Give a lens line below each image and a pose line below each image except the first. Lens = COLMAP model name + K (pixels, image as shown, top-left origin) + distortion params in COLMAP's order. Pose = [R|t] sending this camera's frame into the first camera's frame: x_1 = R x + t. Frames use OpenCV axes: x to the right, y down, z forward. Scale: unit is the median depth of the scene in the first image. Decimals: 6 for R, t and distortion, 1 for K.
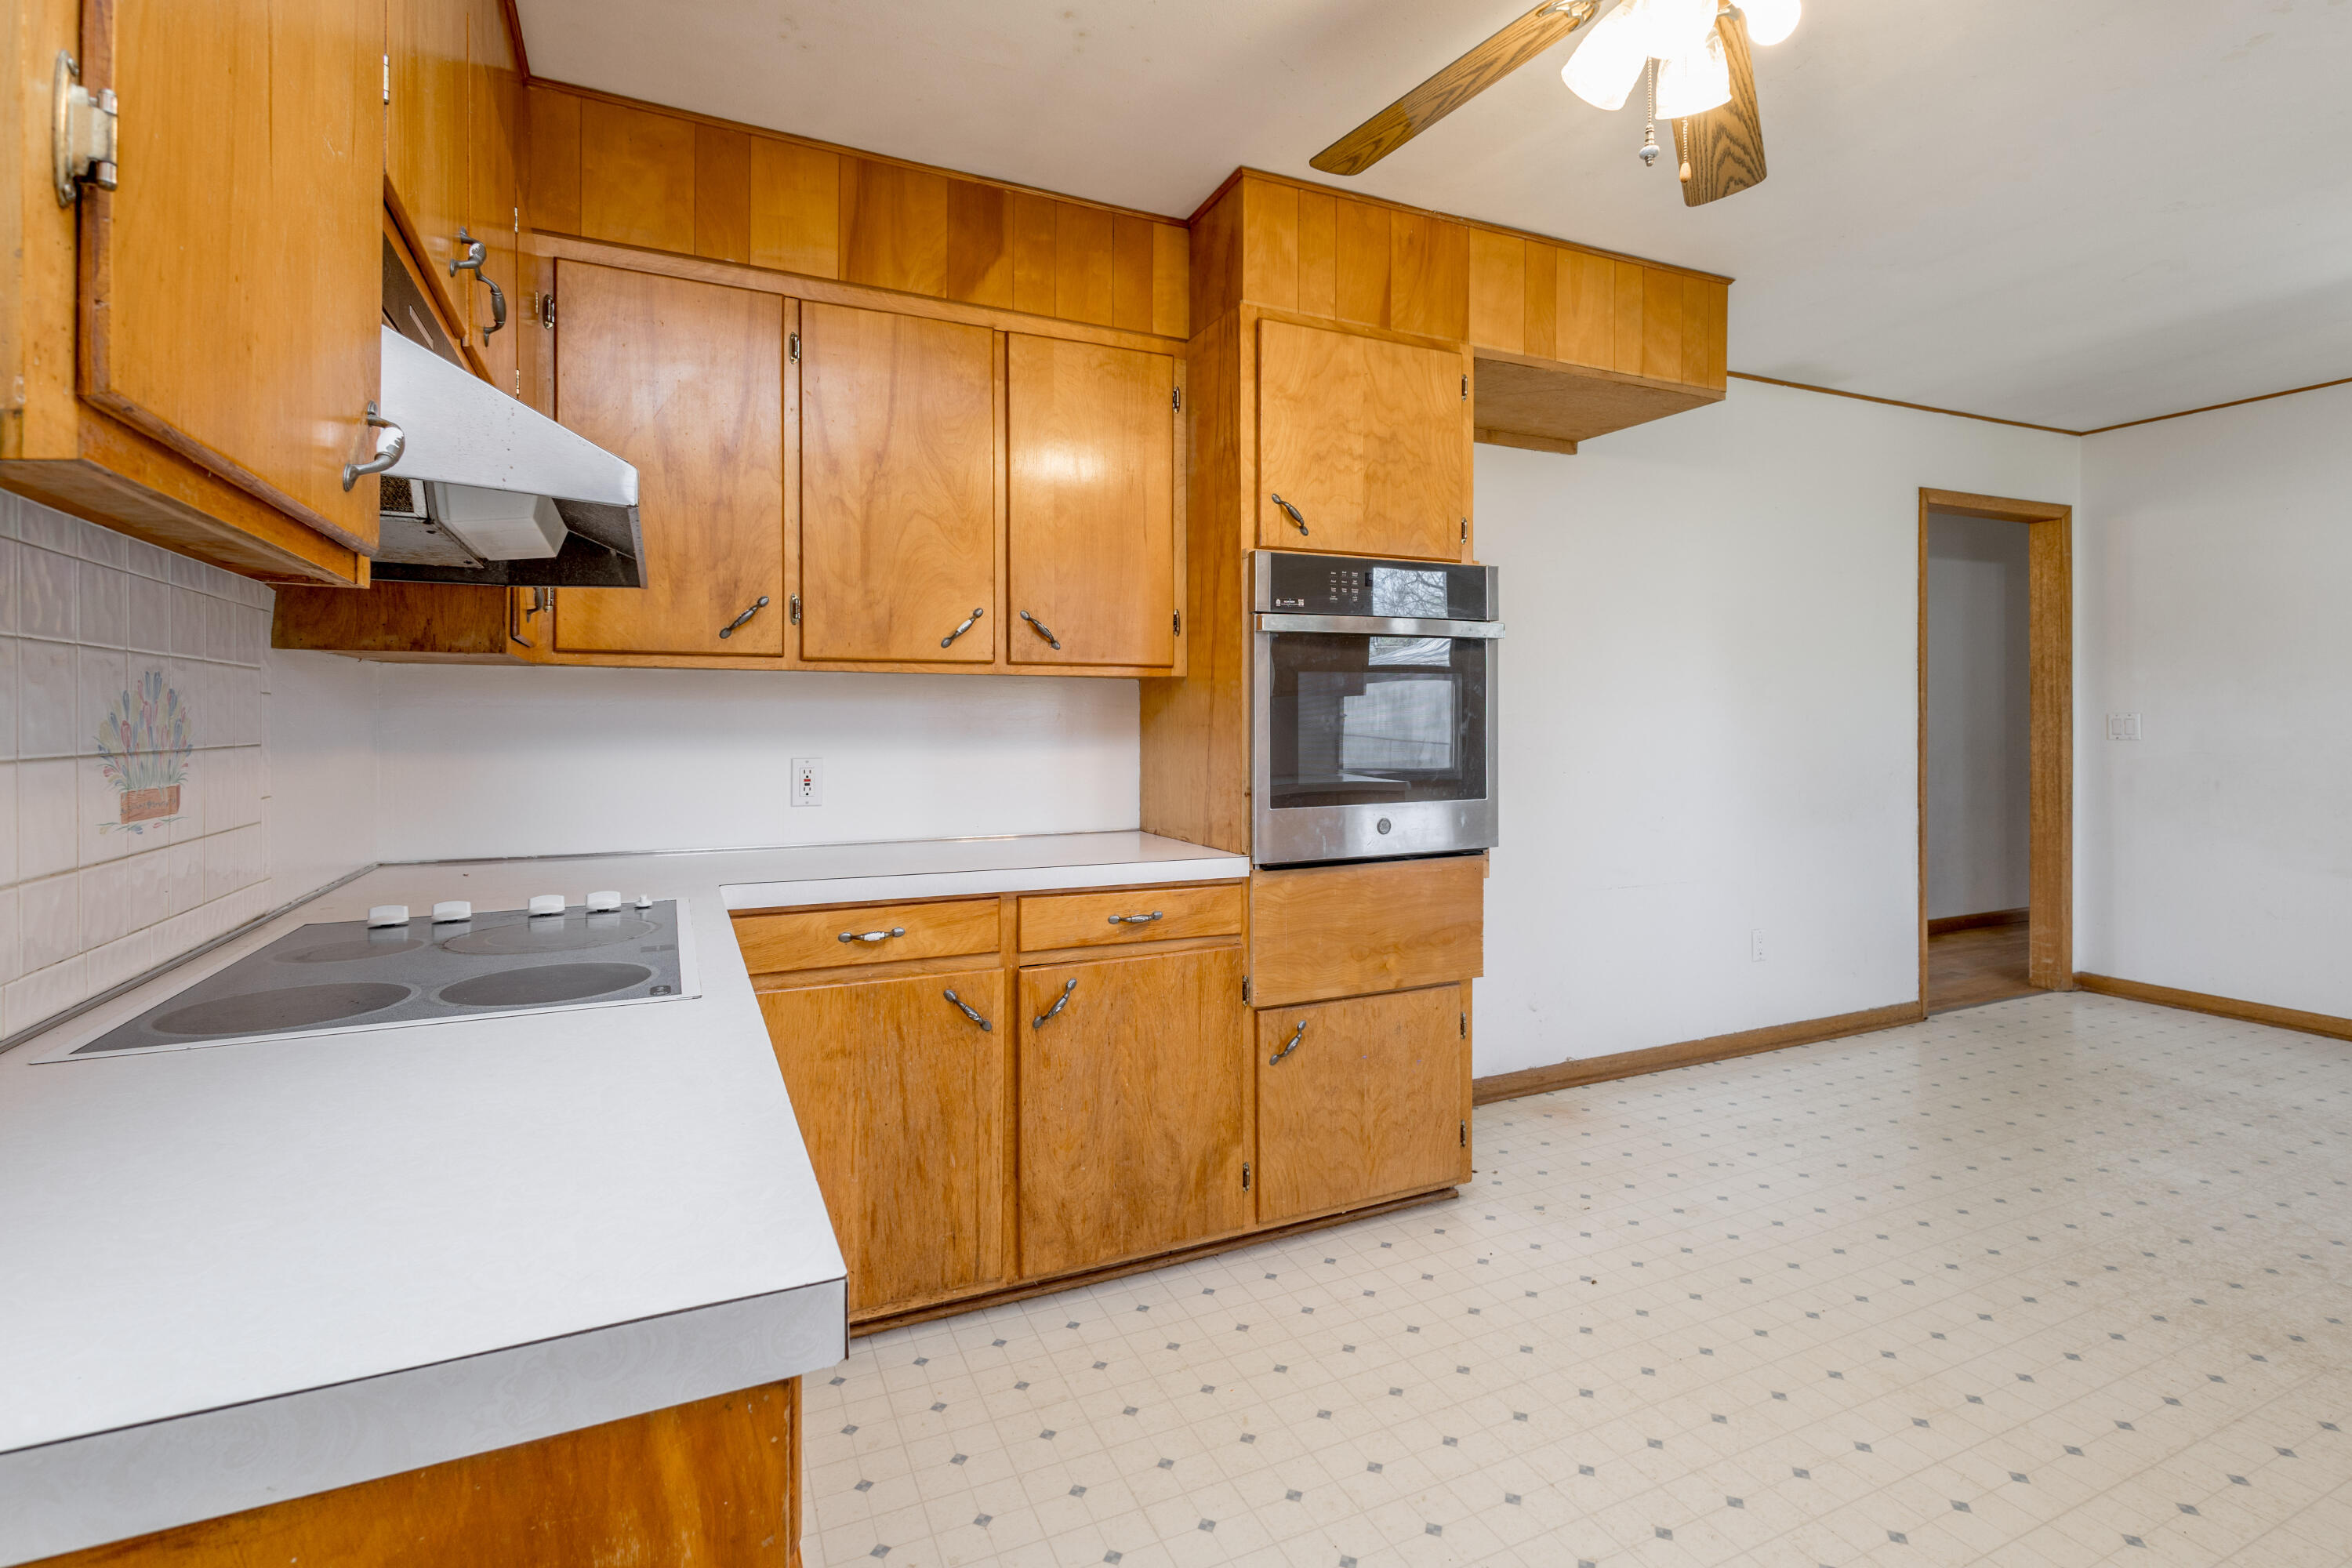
lens RADIAL K [[1098.8, 0, 1187.5], [0, 1098.8, 714.9], [0, 0, 1]] dist [-0.000440, -0.000251]
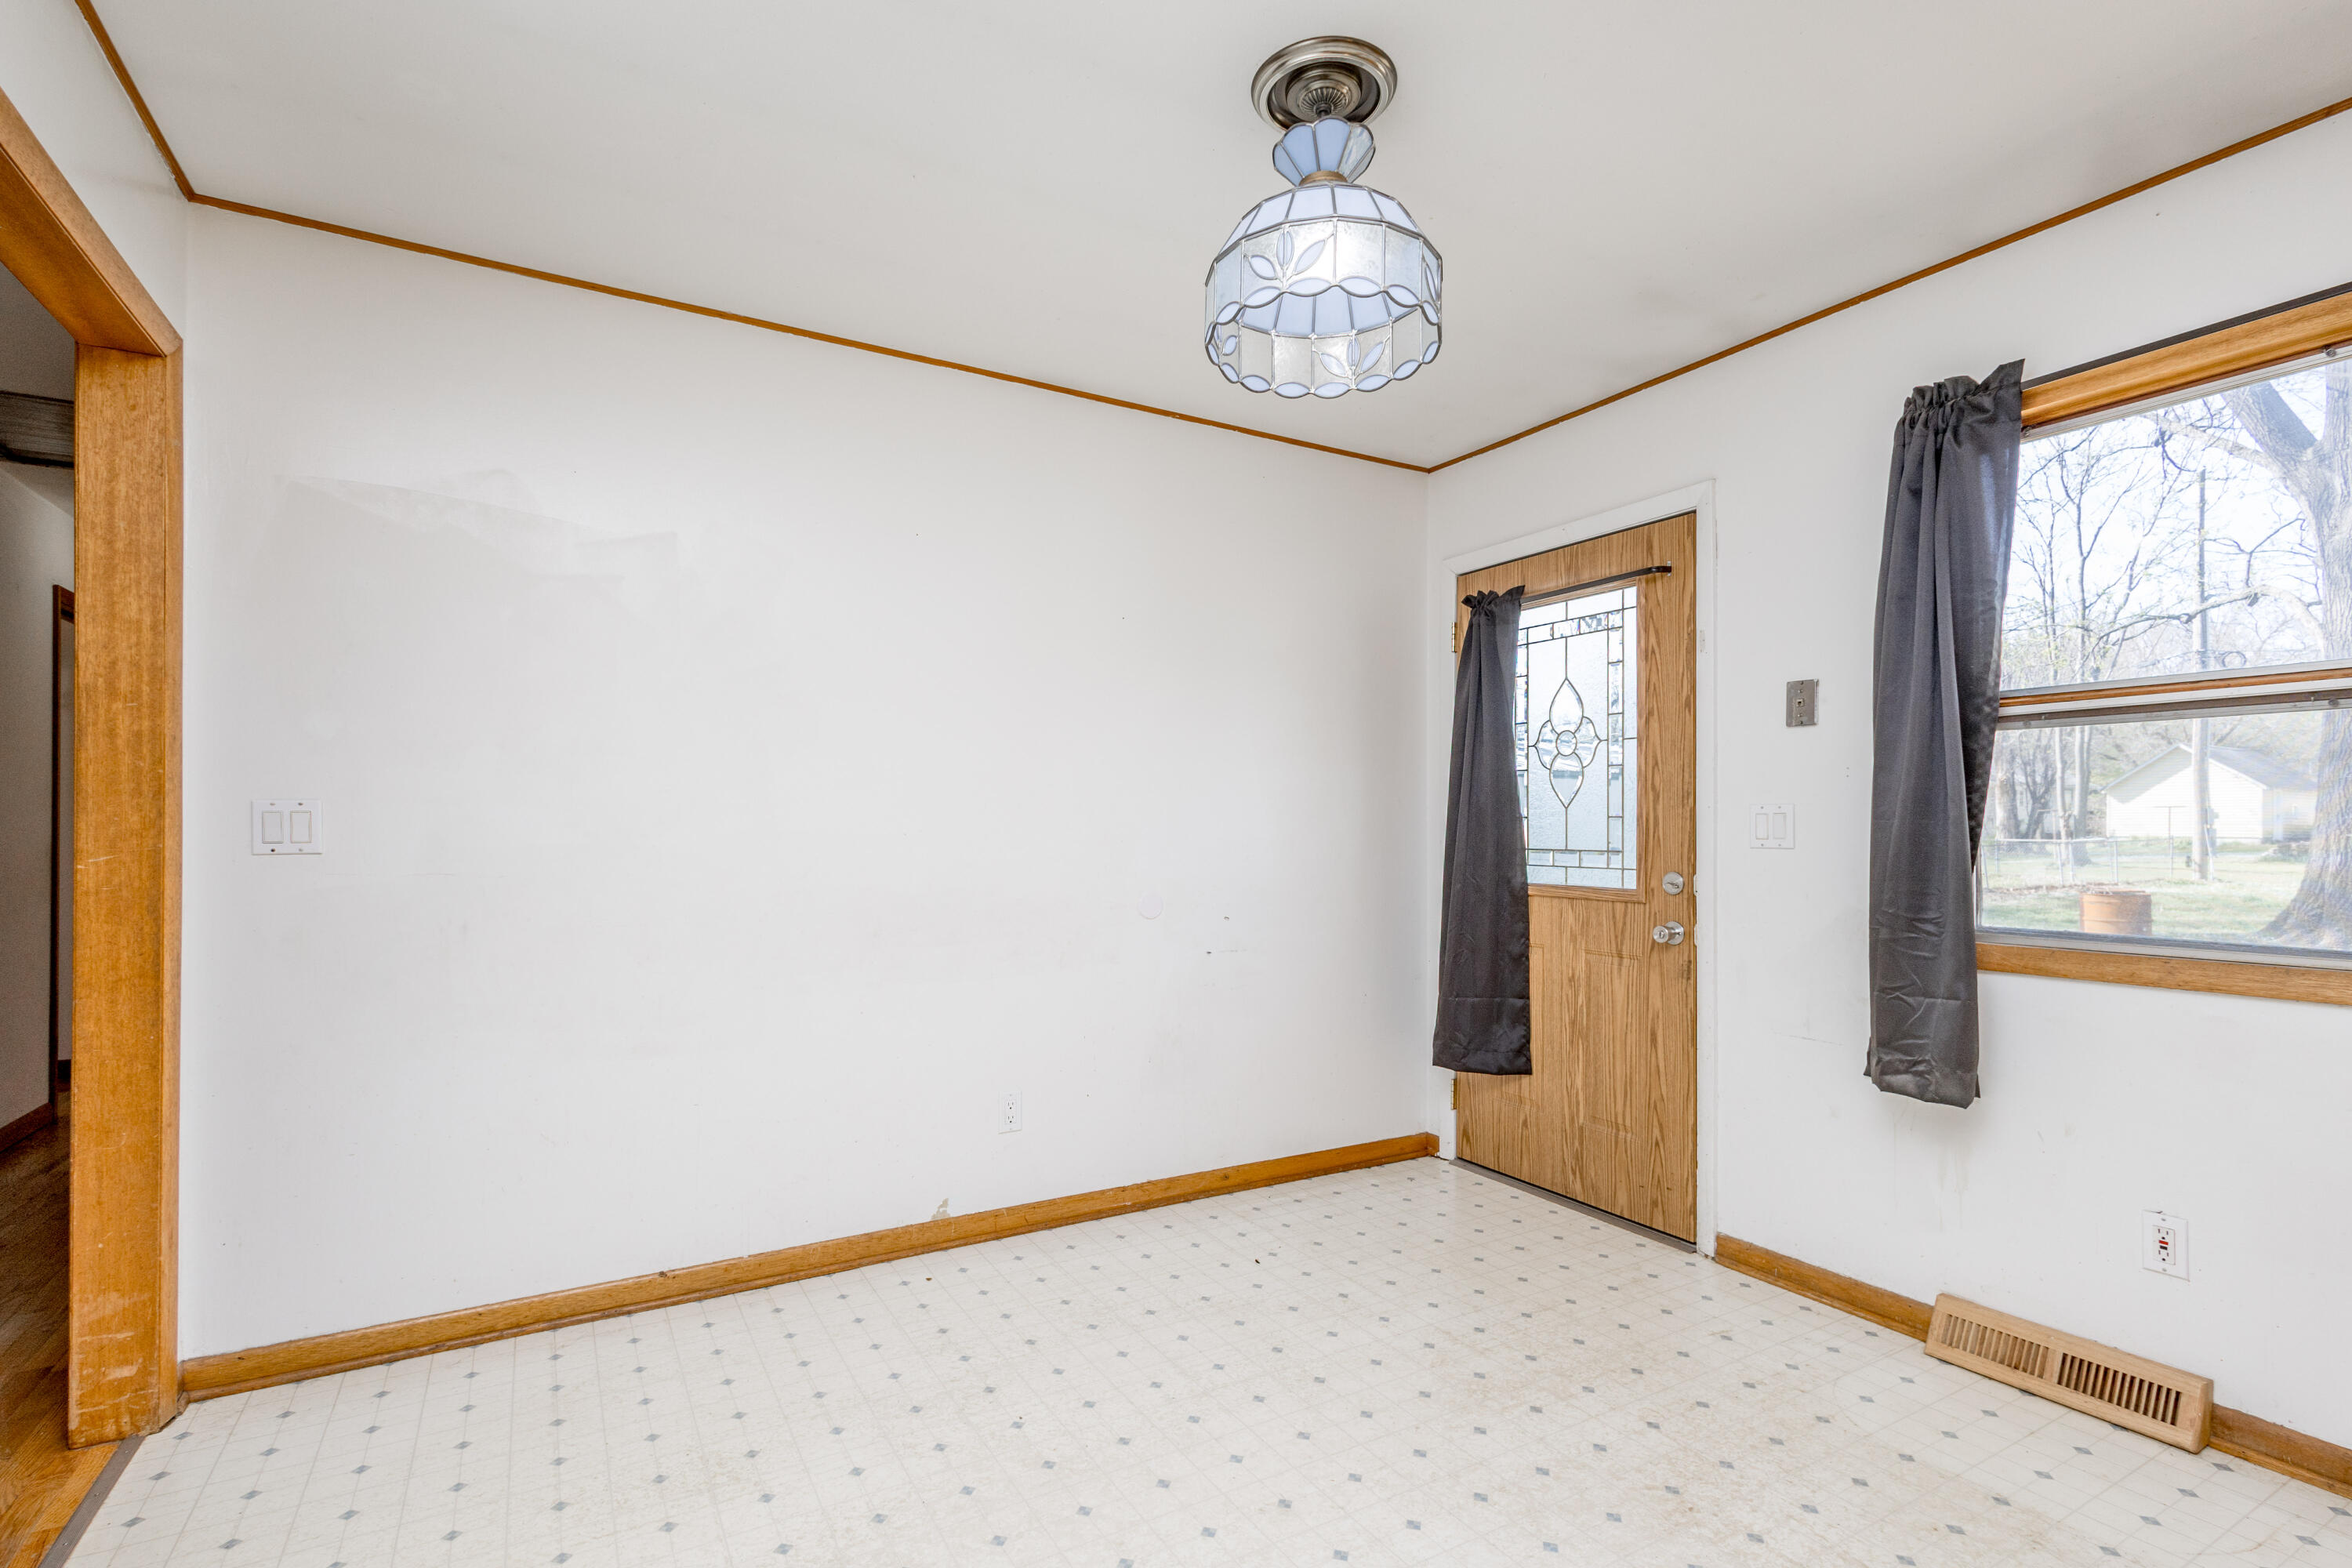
lens RADIAL K [[1101.5, 0, 1177.0], [0, 1101.5, 824.2], [0, 0, 1]] dist [0.007526, -0.001086]
pose [[-0.093912, 0.008064, 0.995548, 0.508005], [-0.004058, 0.999956, -0.008482, 0.019540], [-0.995572, -0.004837, -0.093875, 1.029016]]
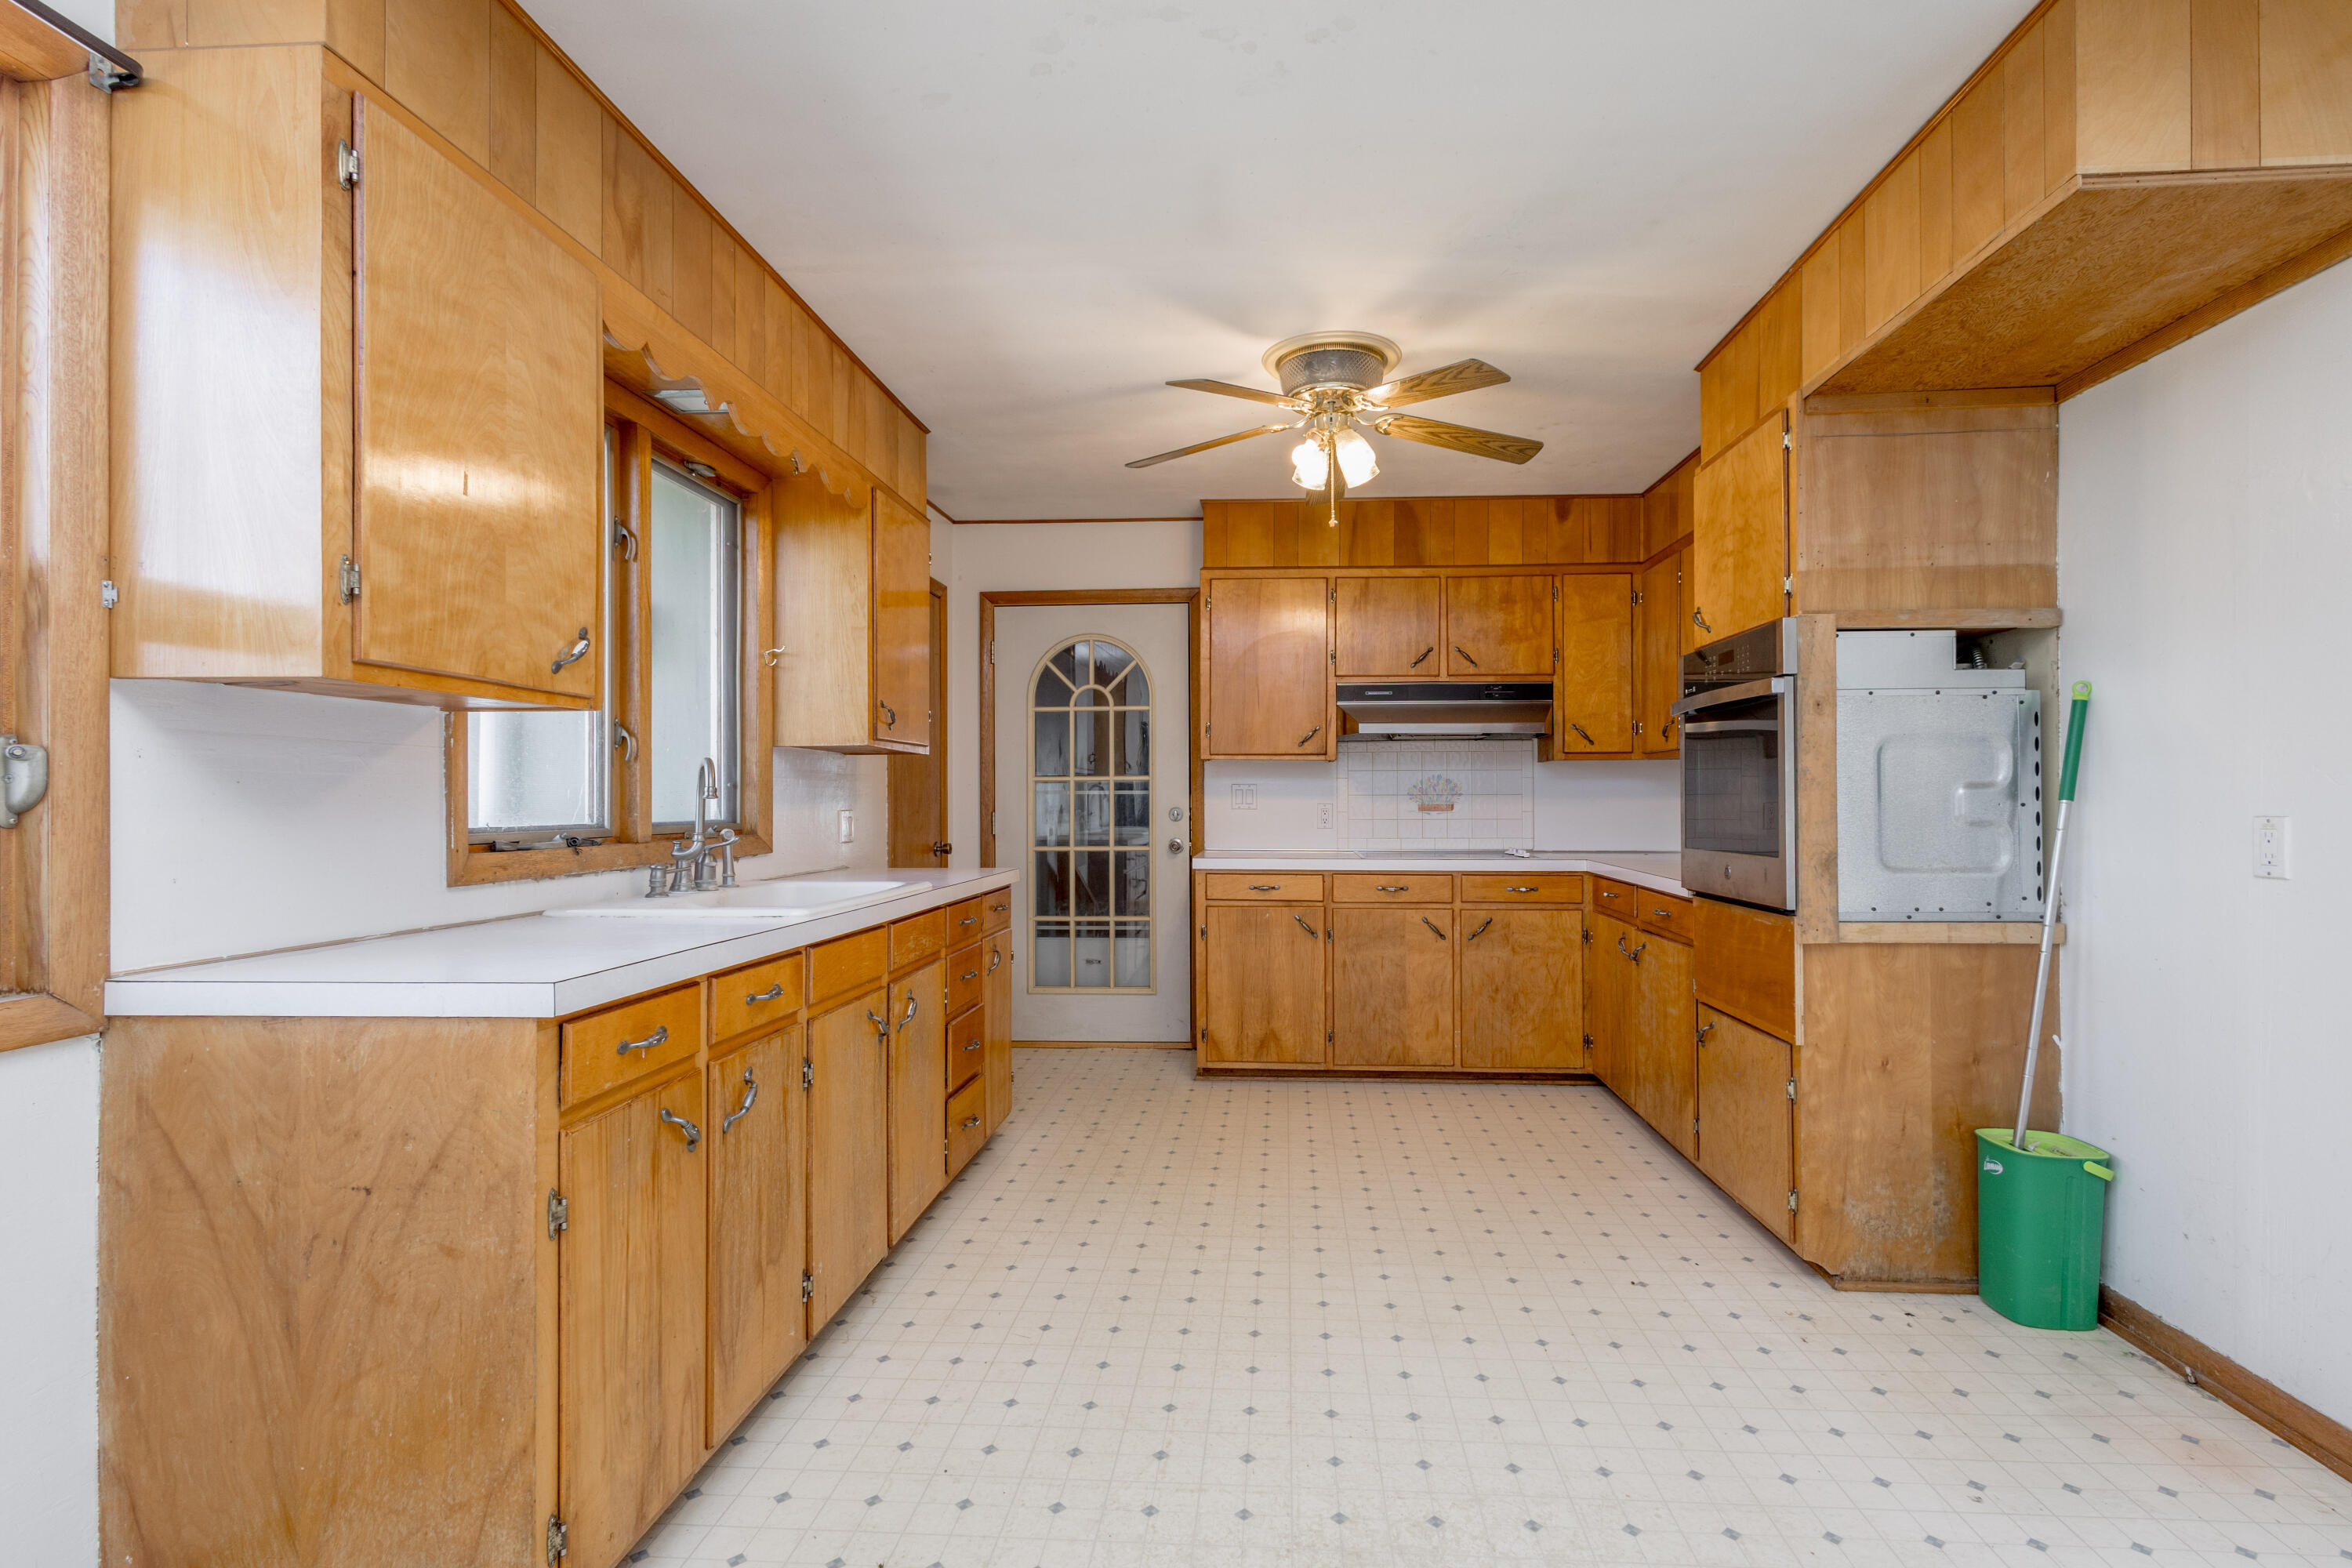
lens RADIAL K [[1102.2, 0, 1225.2], [0, 1102.2, 794.7], [0, 0, 1]] dist [0.003166, 0.000117]
pose [[-0.466524, -0.000678, -0.884508, 1.231729], [0.004486, 0.999985, -0.003132, 0.018062], [0.884497, -0.005429, -0.466514, 0.918458]]
